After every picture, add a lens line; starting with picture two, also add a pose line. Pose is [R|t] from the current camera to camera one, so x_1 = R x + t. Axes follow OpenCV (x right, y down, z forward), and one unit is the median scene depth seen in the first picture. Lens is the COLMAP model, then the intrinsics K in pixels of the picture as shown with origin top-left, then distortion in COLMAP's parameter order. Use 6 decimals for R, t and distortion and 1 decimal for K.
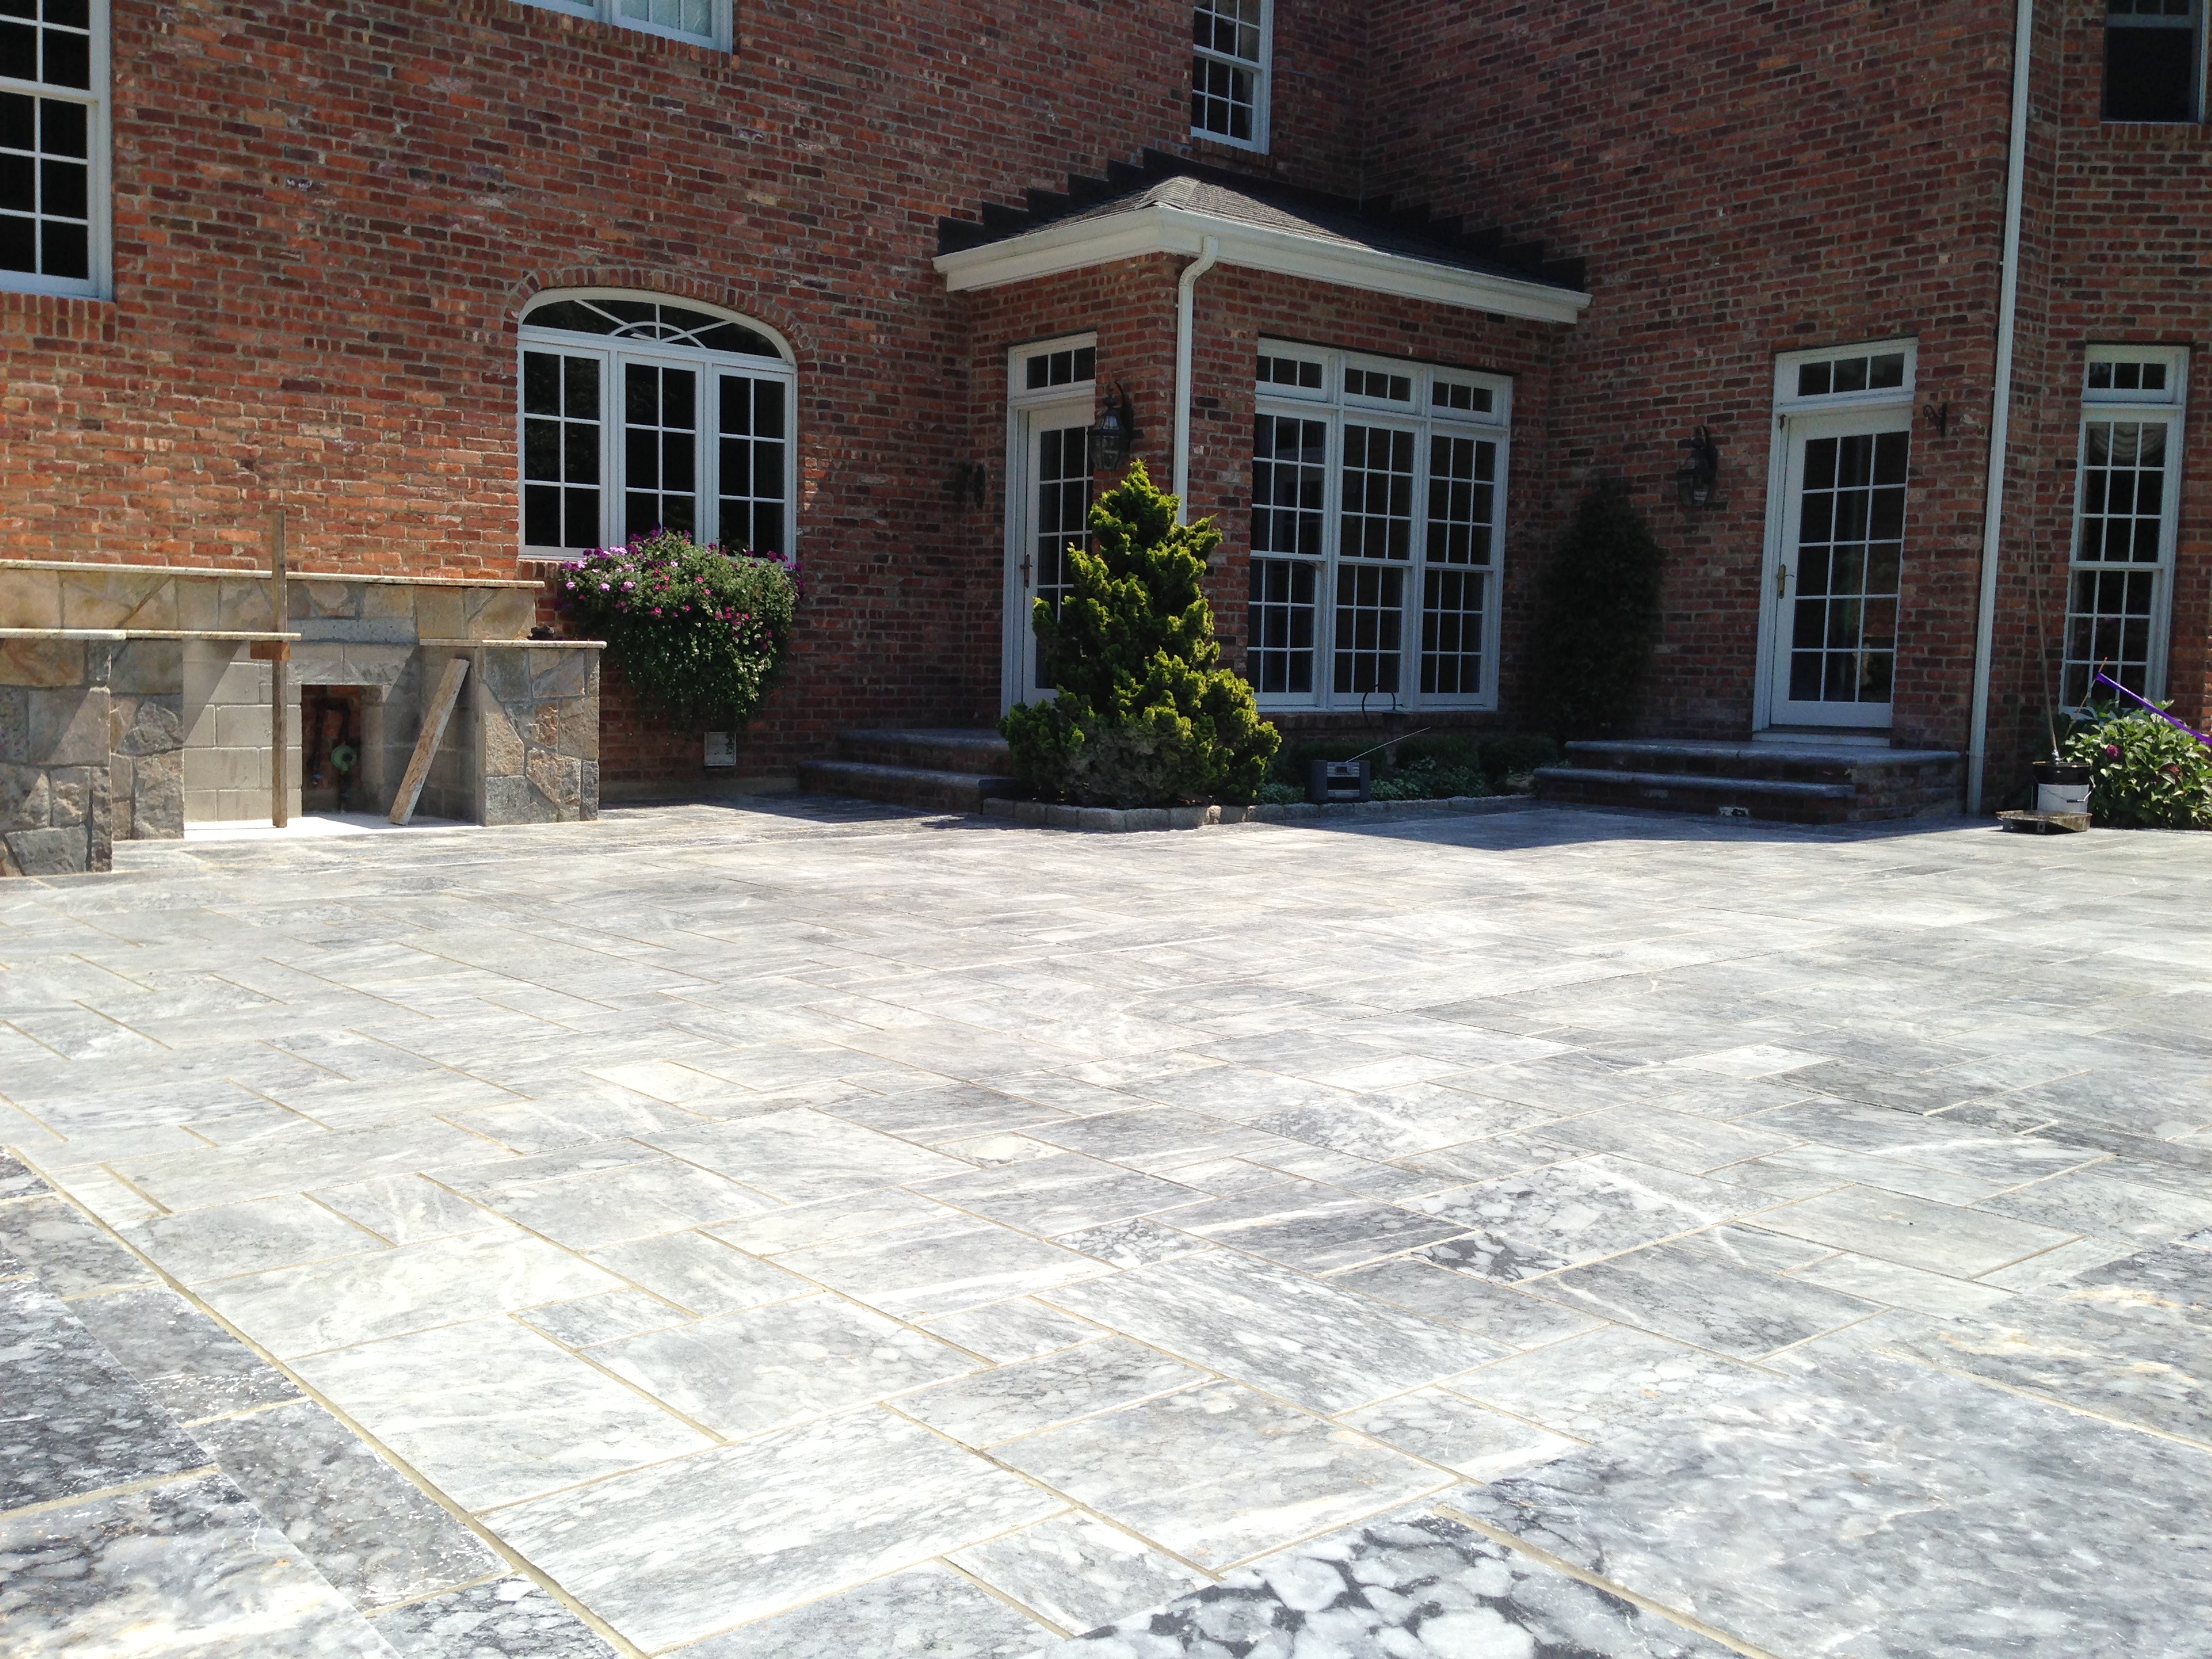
lens RADIAL K [[1981.5, 0, 1098.3], [0, 1981.5, 872.4], [0, 0, 1]] dist [0.138026, -0.232507]
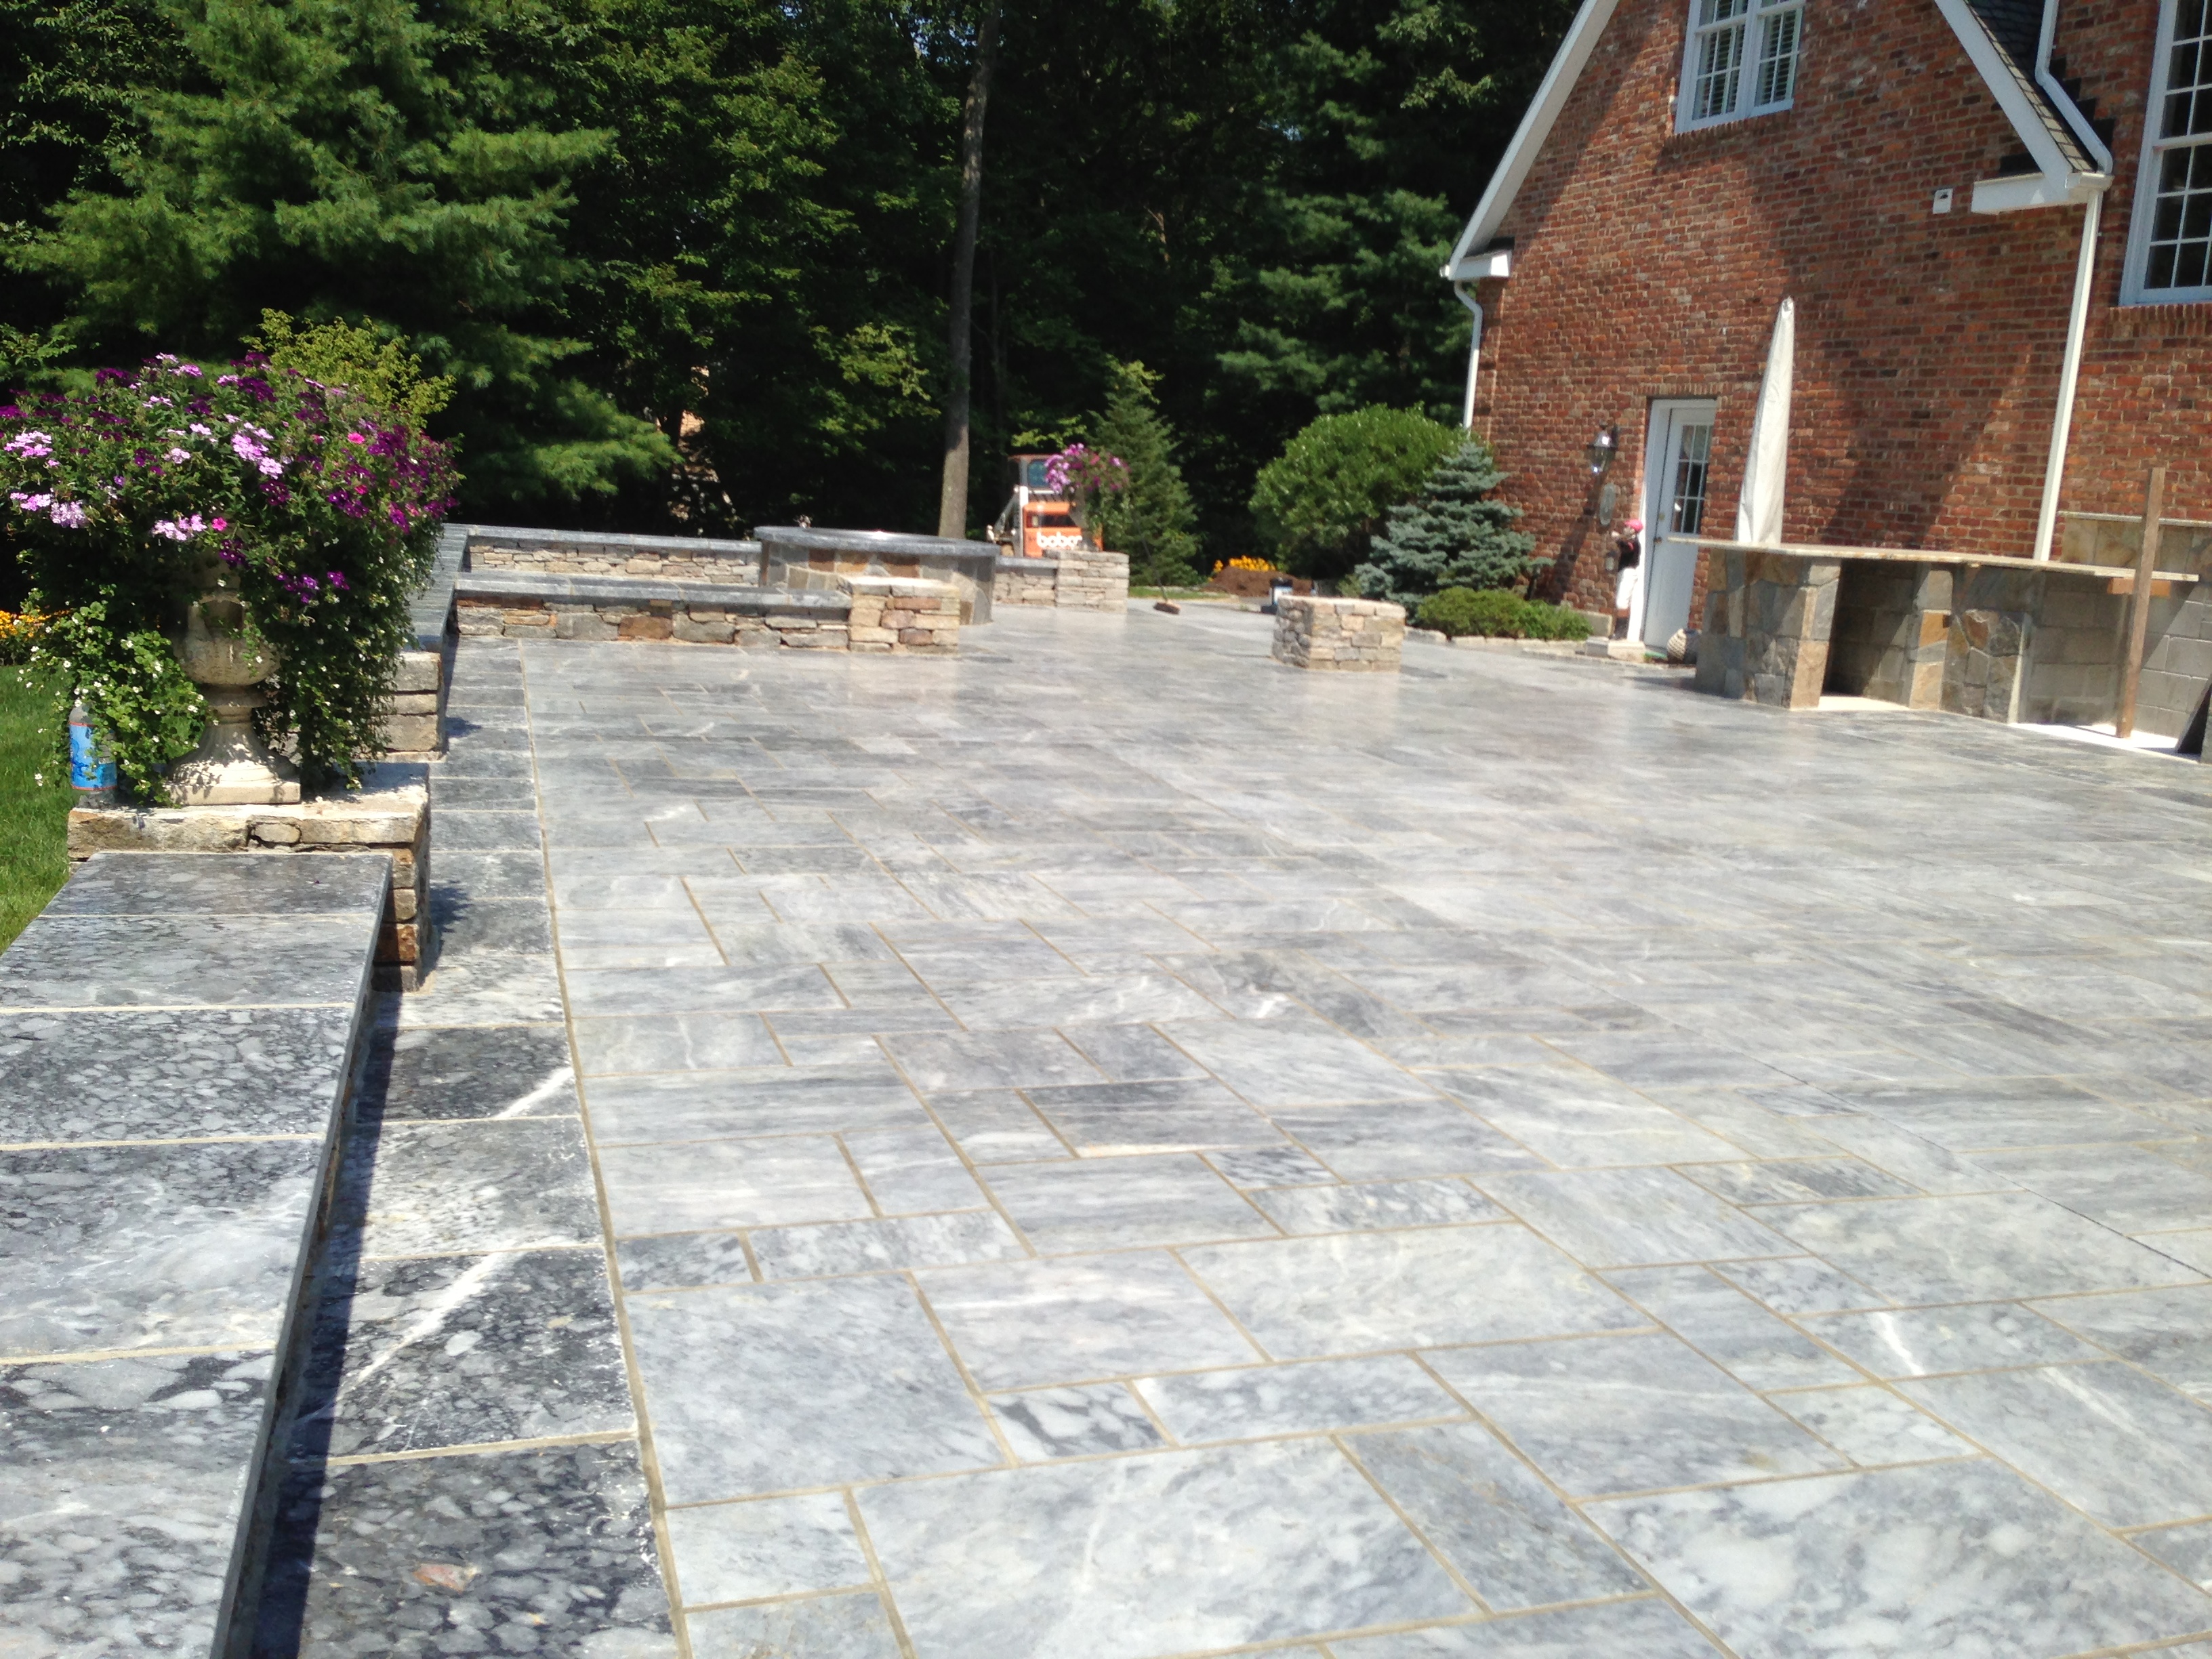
lens RADIAL K [[2005.7, 0, 1101.8], [0, 2005.7, 836.2], [0, 0, 1]] dist [0.173623, -0.279605]
pose [[-0.371059, 0.130206, -0.919436, 0.739453], [-0.176759, 0.962115, 0.207585, -0.089309], [0.911631, 0.239545, -0.333986, 0.699506]]
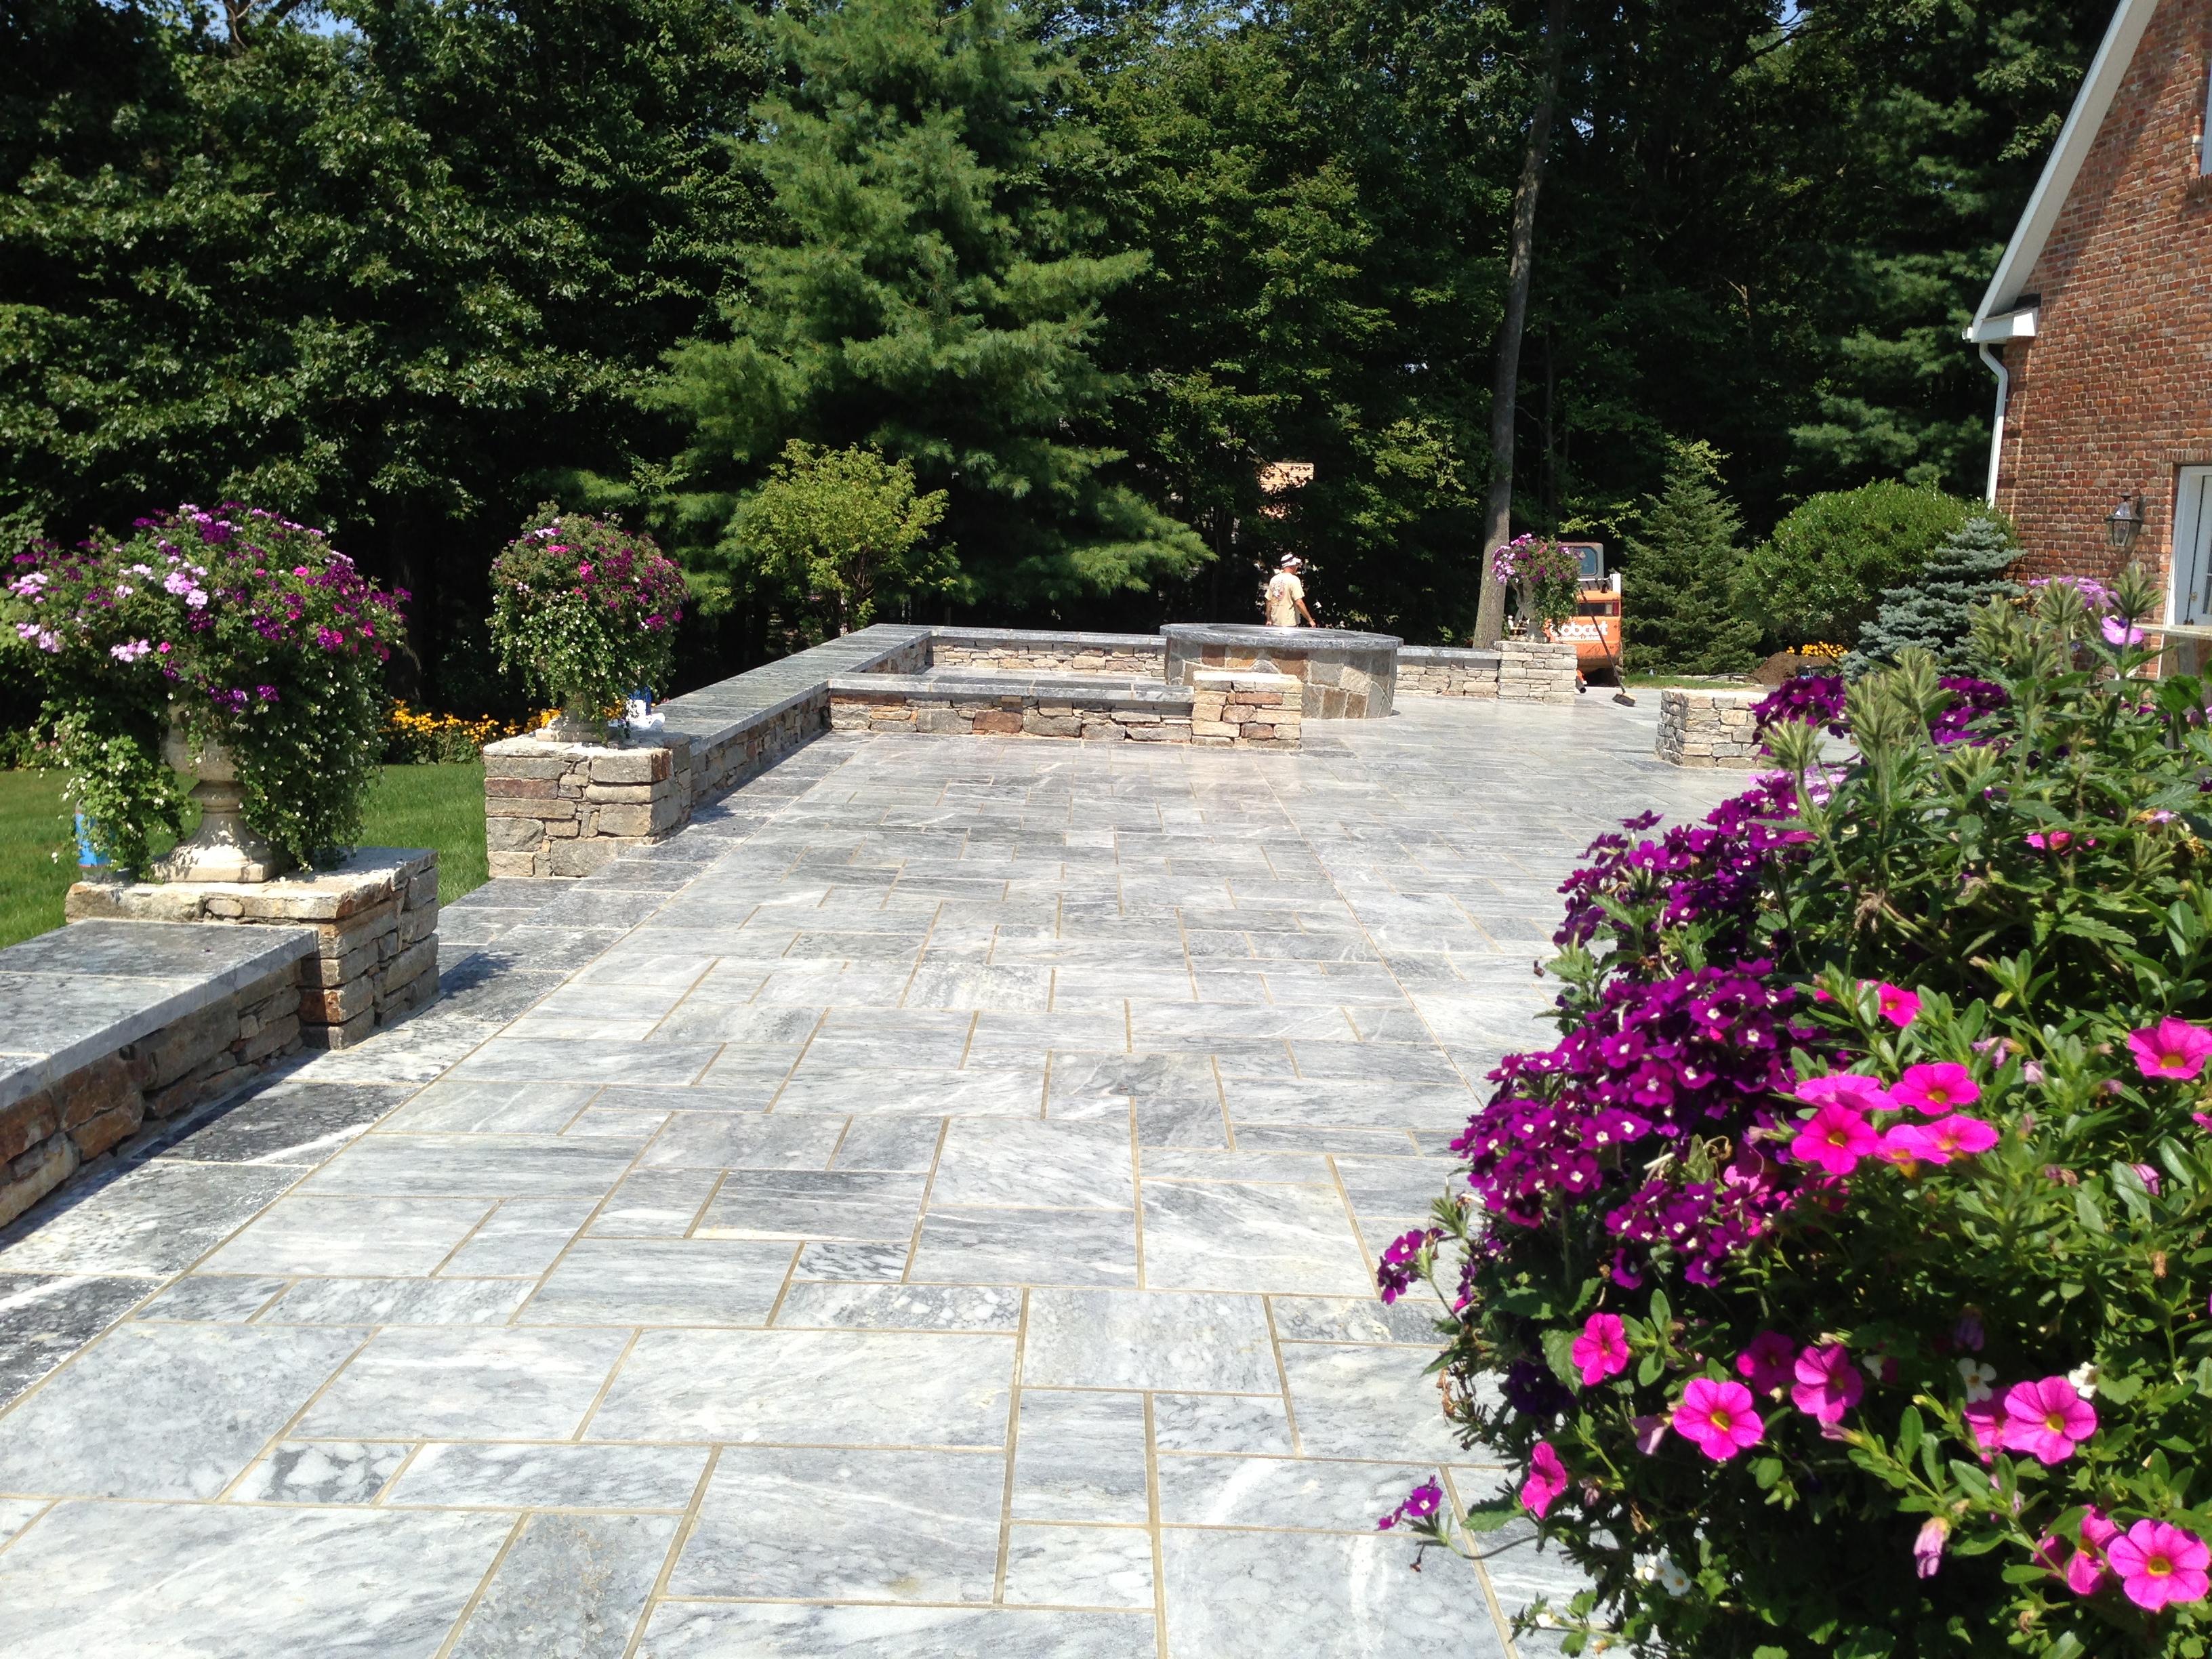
lens RADIAL K [[2022.9, 0, 1110.2], [0, 2022.9, 844.5], [0, 0, 1]] dist [0.102214, -0.096682]
pose [[-0.640928, 0.082722, -0.763131, 0.669263], [-0.136900, 0.965918, 0.219682, -0.119295], [0.755294, 0.245273, -0.607759, 0.835791]]
